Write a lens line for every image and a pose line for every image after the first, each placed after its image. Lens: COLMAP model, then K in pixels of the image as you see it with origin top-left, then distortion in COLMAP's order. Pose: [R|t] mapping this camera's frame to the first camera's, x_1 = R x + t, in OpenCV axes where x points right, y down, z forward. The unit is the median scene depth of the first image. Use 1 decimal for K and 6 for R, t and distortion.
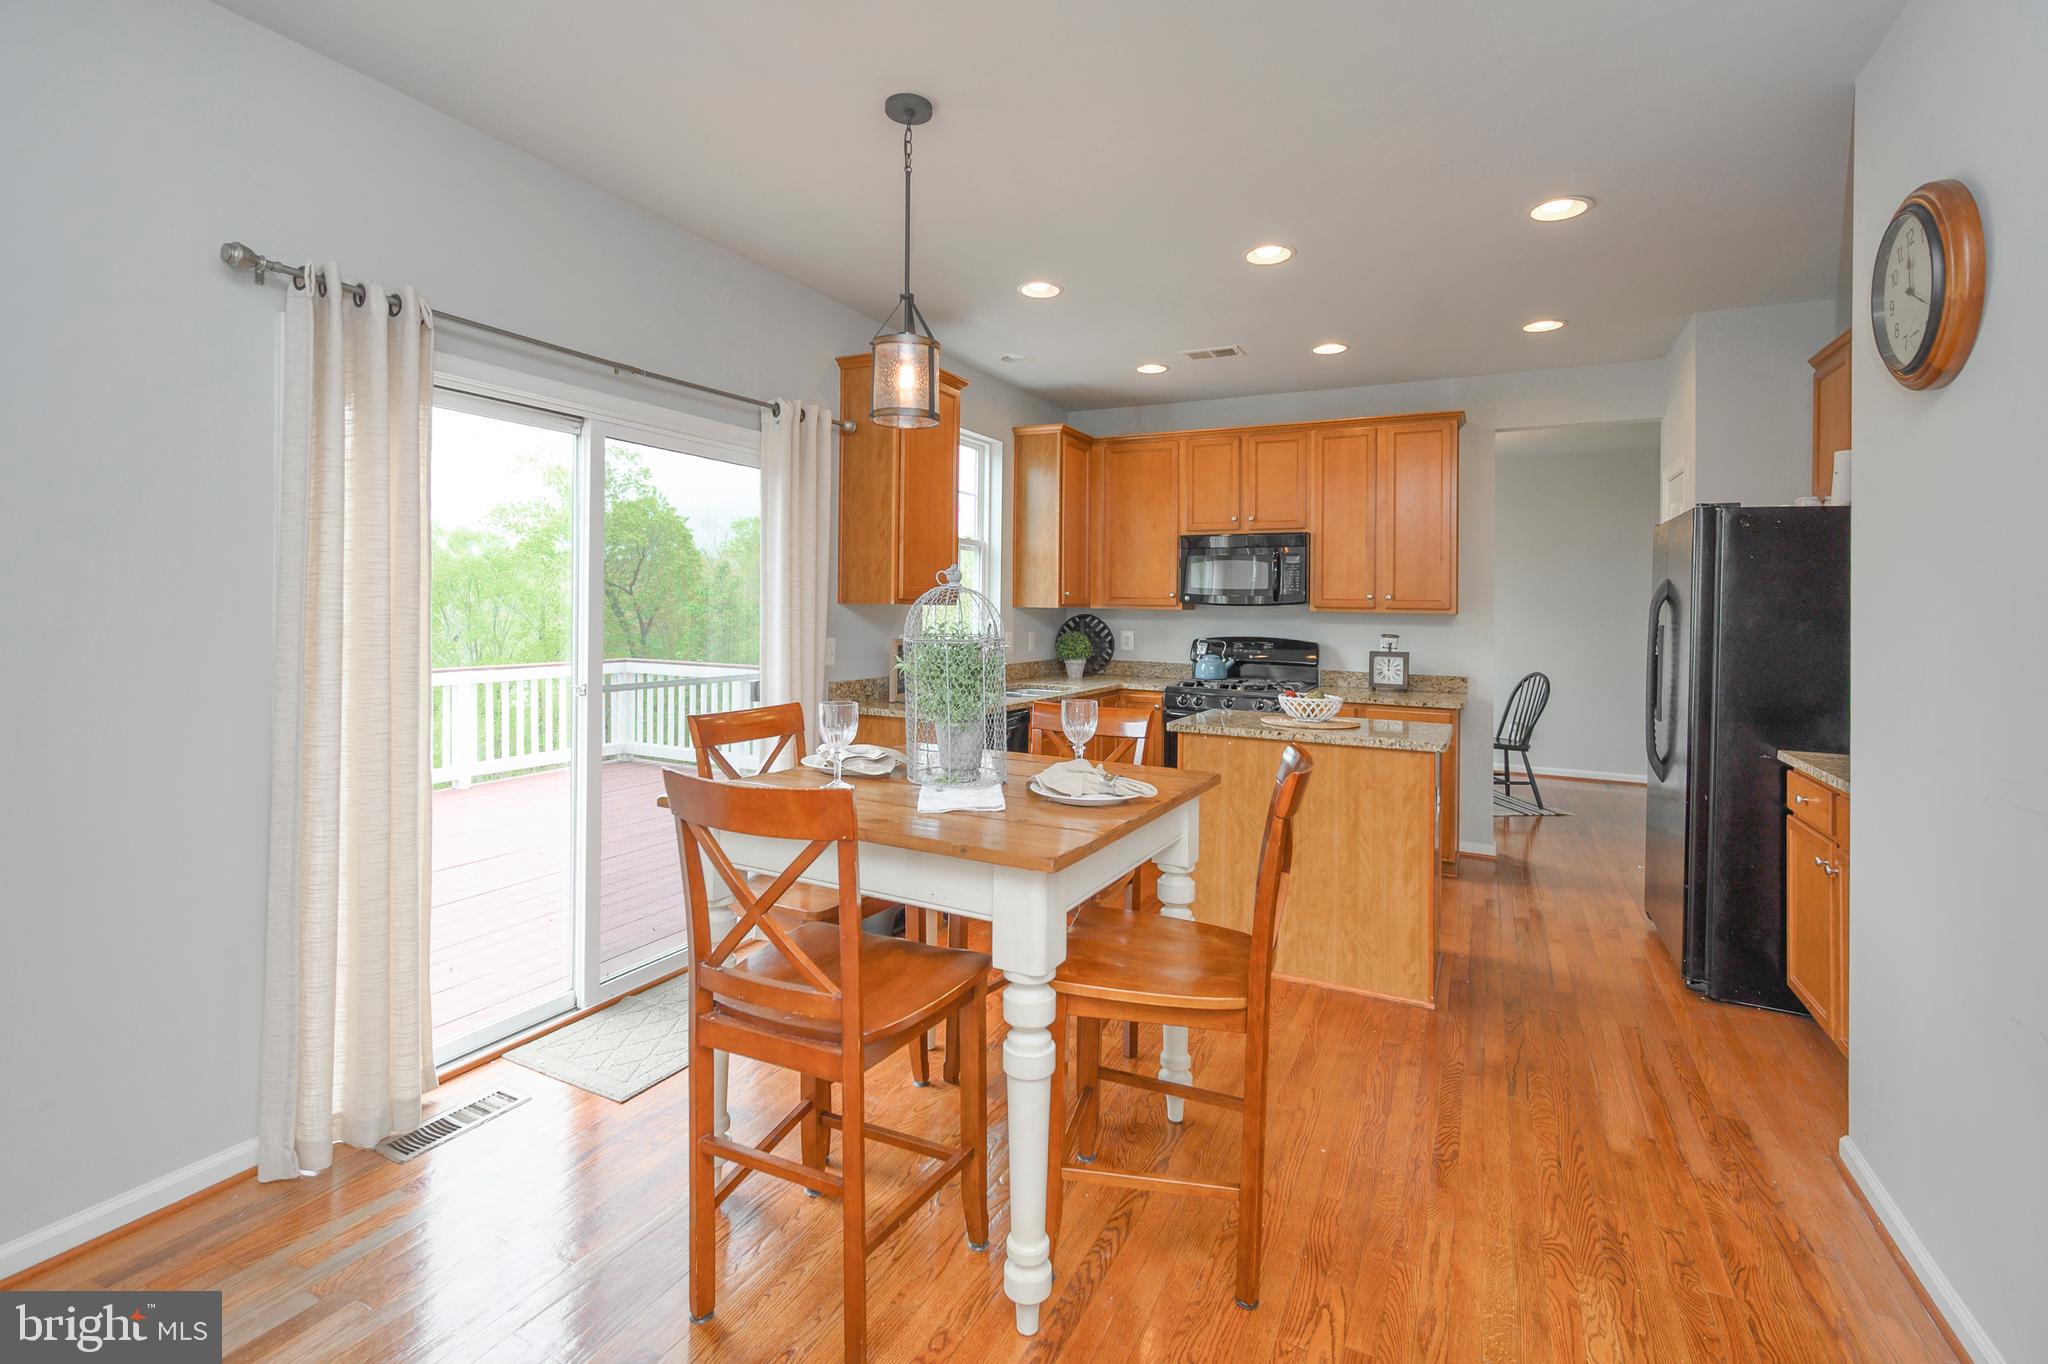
lens RADIAL K [[909.1, 0, 1023.5], [0, 909.1, 628.3], [0, 0, 1]] dist [-0.002966, -0.000223]
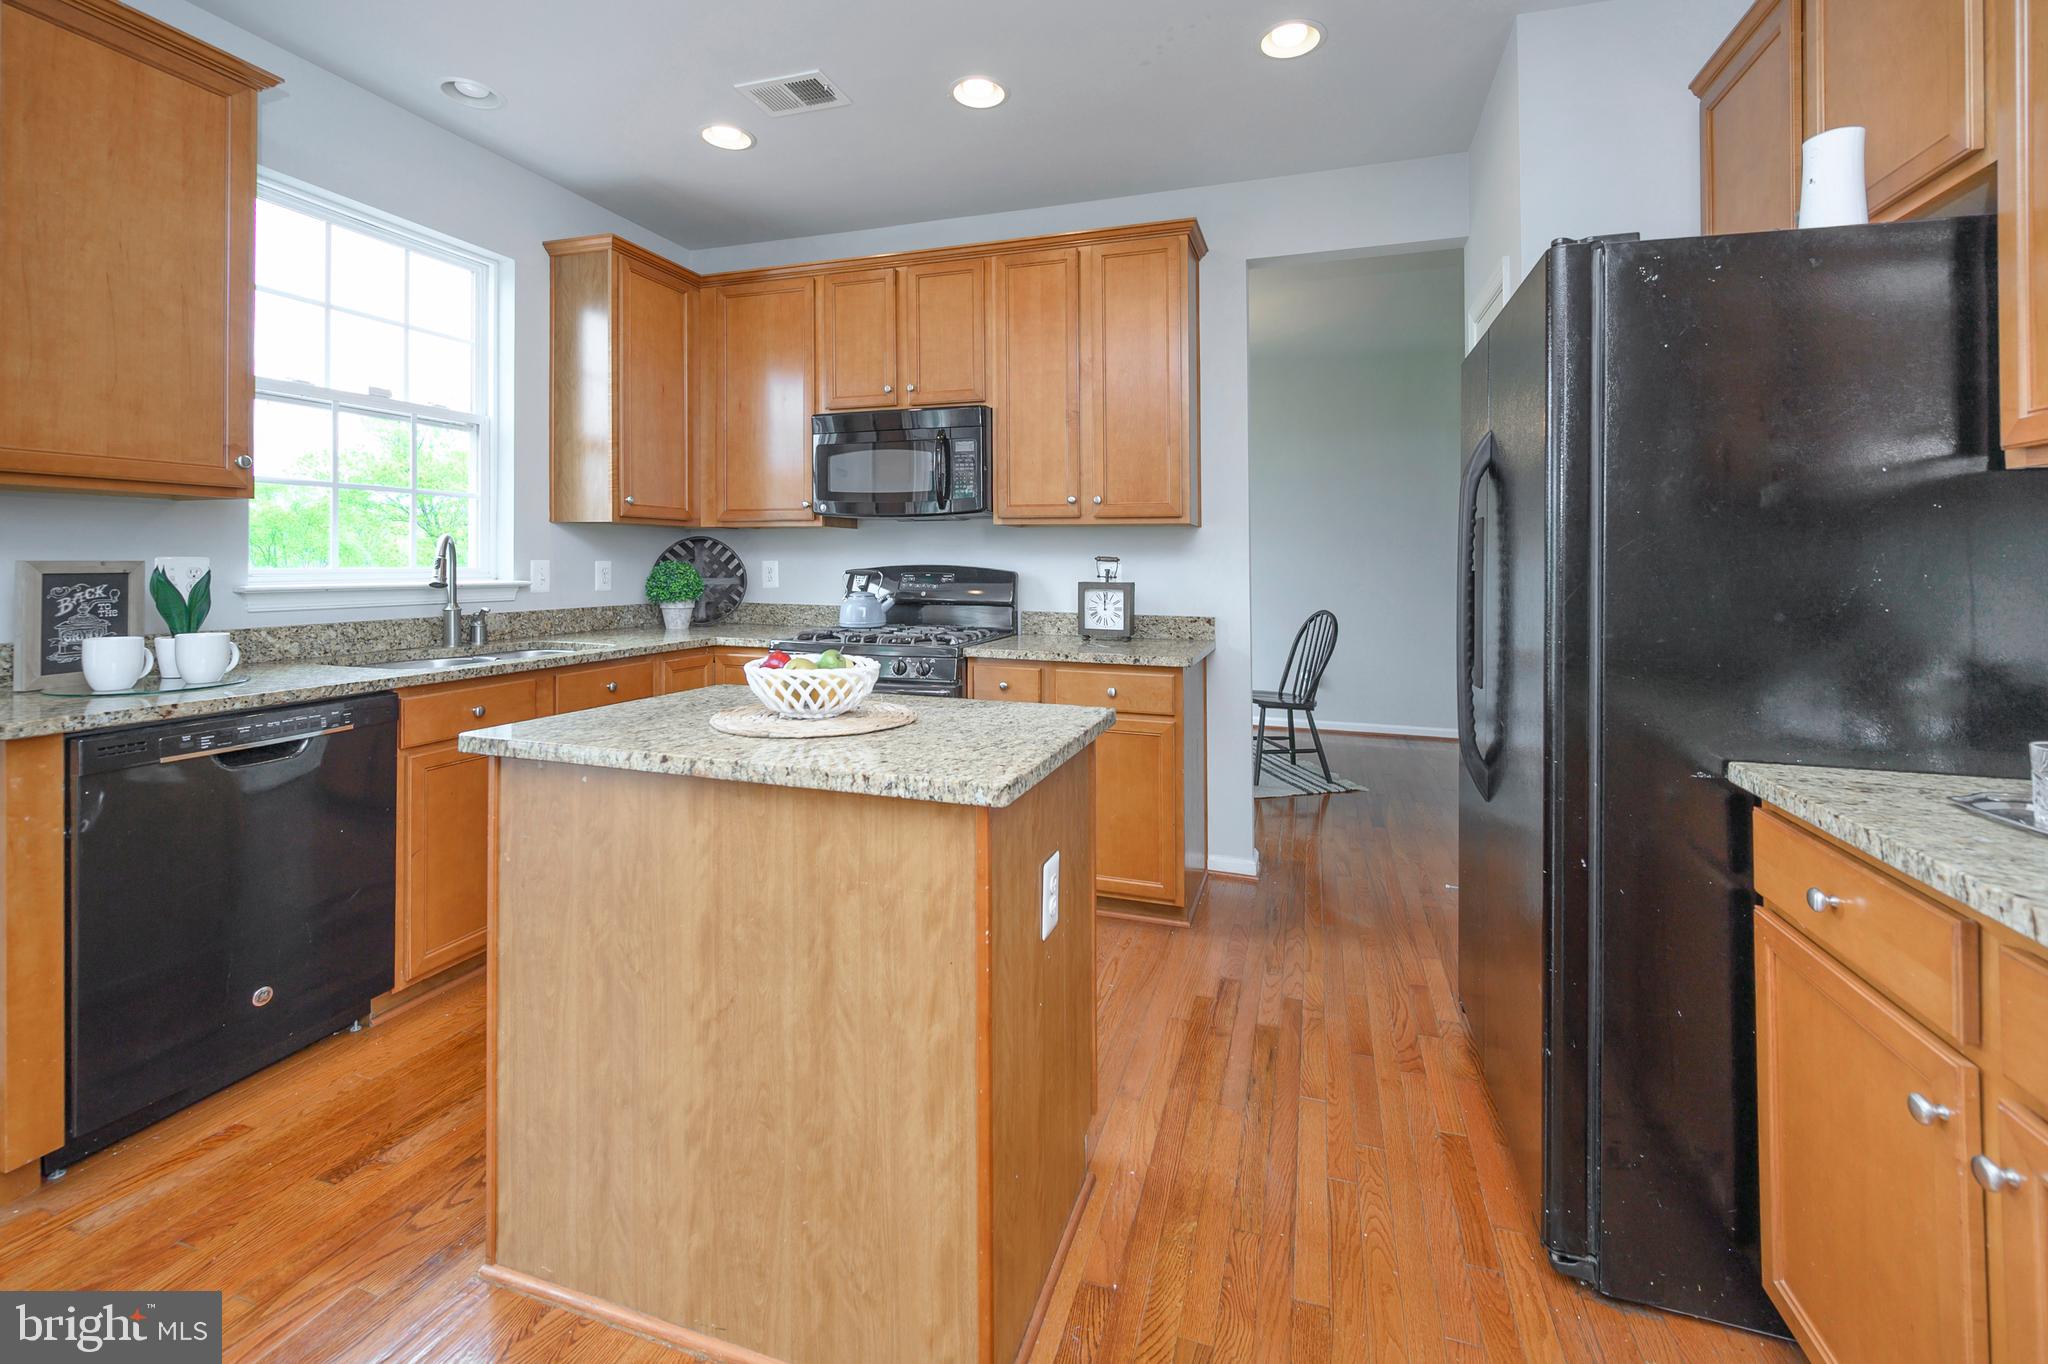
lens RADIAL K [[855.9, 0, 1034.4], [0, 855.9, 575.2], [0, 0, 1]] dist [0.000395, -0.000069]
pose [[0.987623, -0.012294, 0.156364, 0.255054], [0.013058, 0.999907, -0.003865, 0.022612], [-0.156302, 0.005859, 0.987692, 0.382596]]
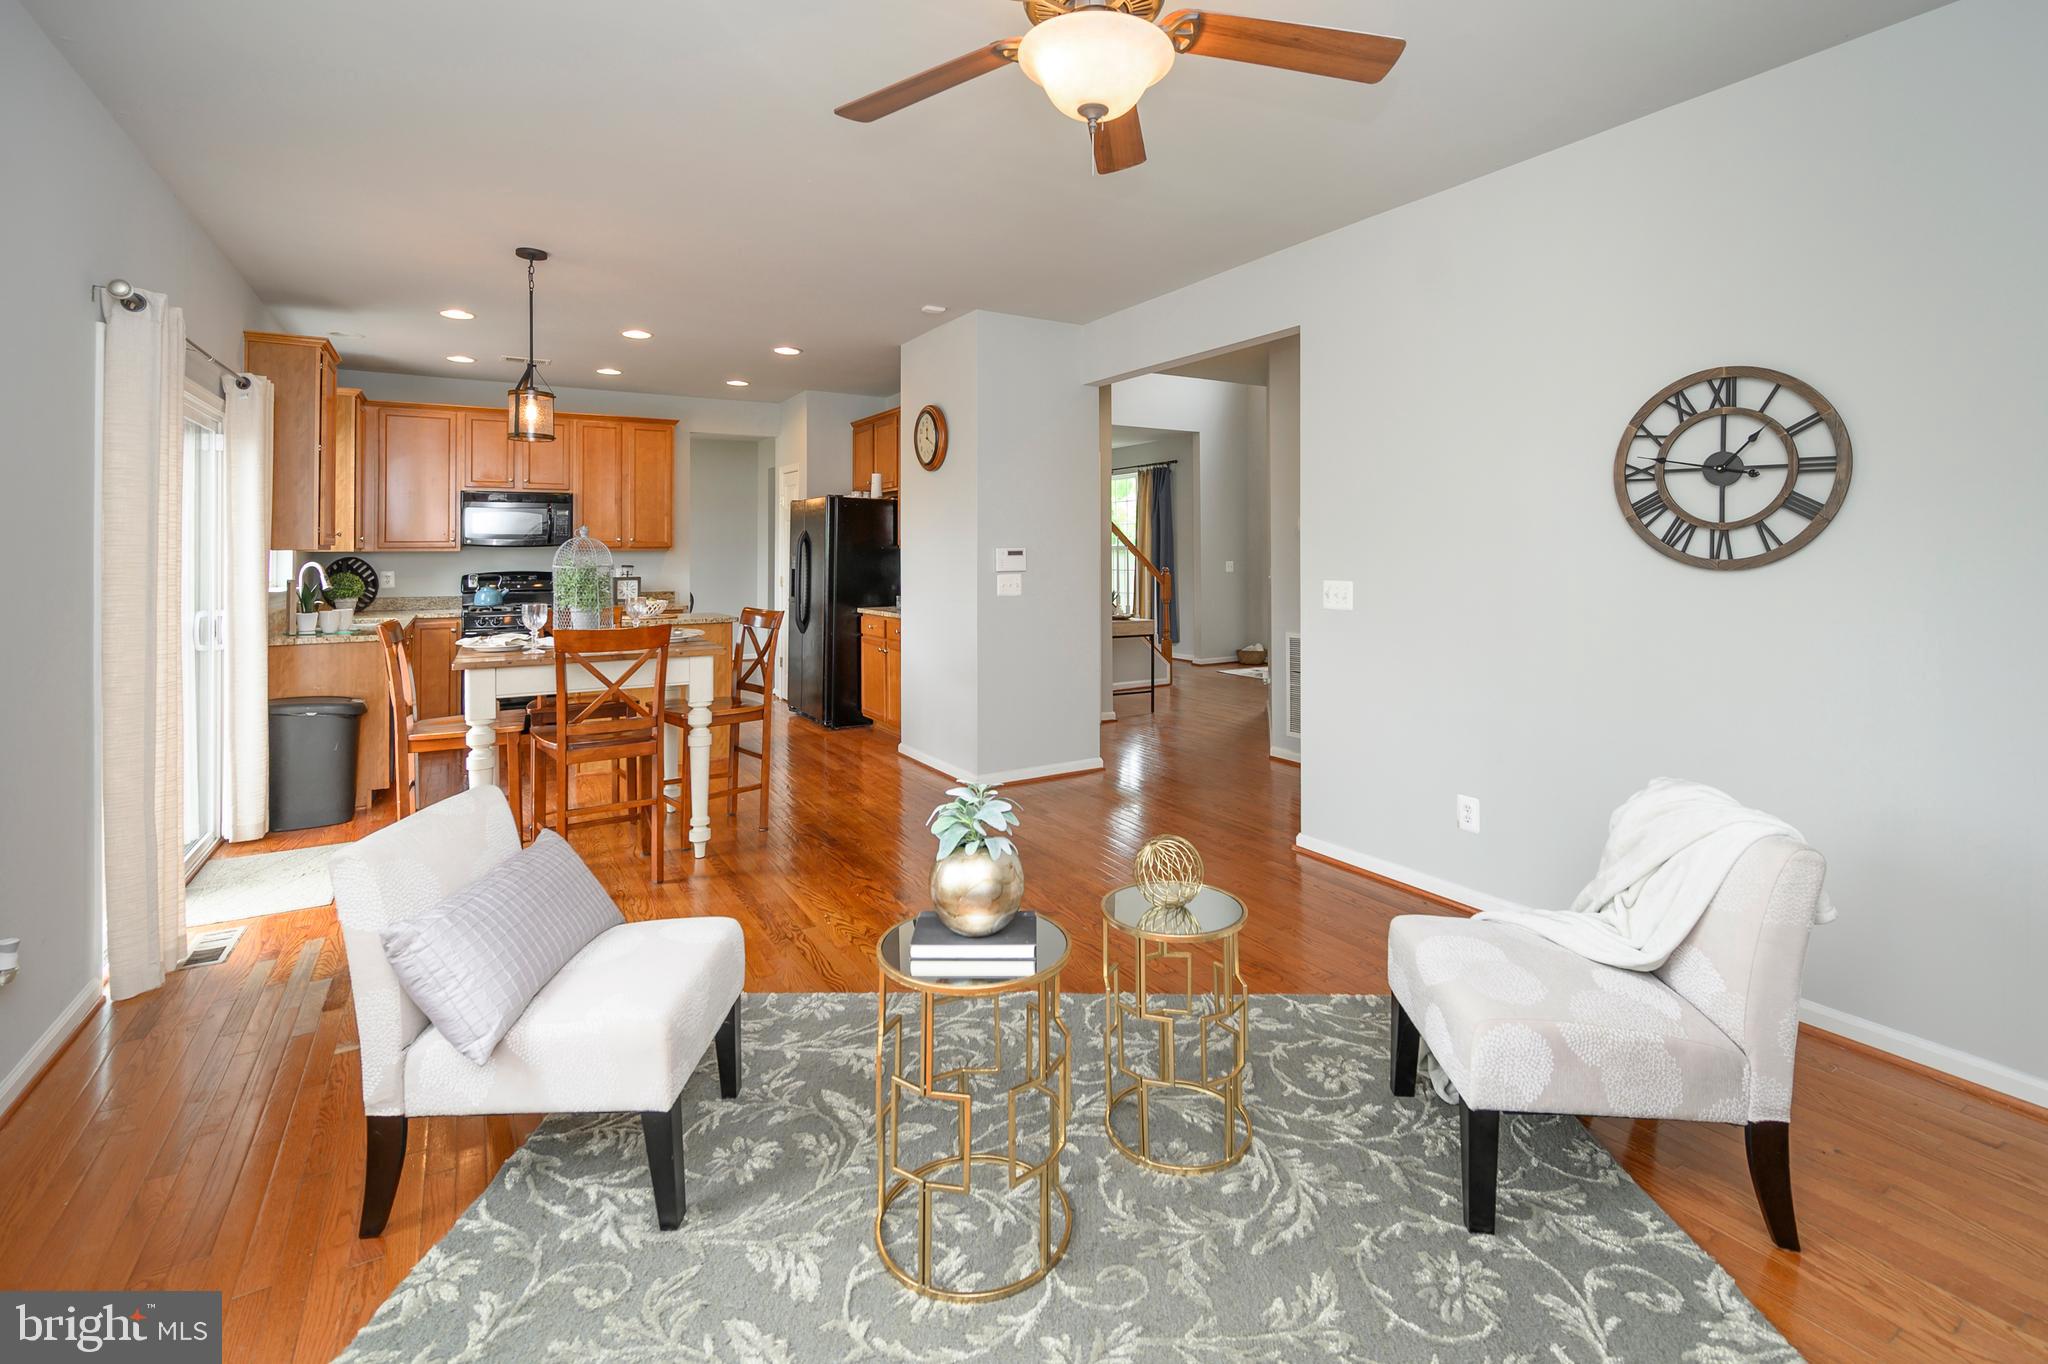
lens RADIAL K [[915.5, 0, 1018.2], [0, 915.5, 554.8], [0, 0, 1]] dist [-0.001893, -0.000135]
pose [[0.525779, -0.023636, 0.850293, -0.522343], [0.033071, 0.999426, 0.007332, 0.000629], [-0.849978, 0.024265, 0.526259, -0.303375]]
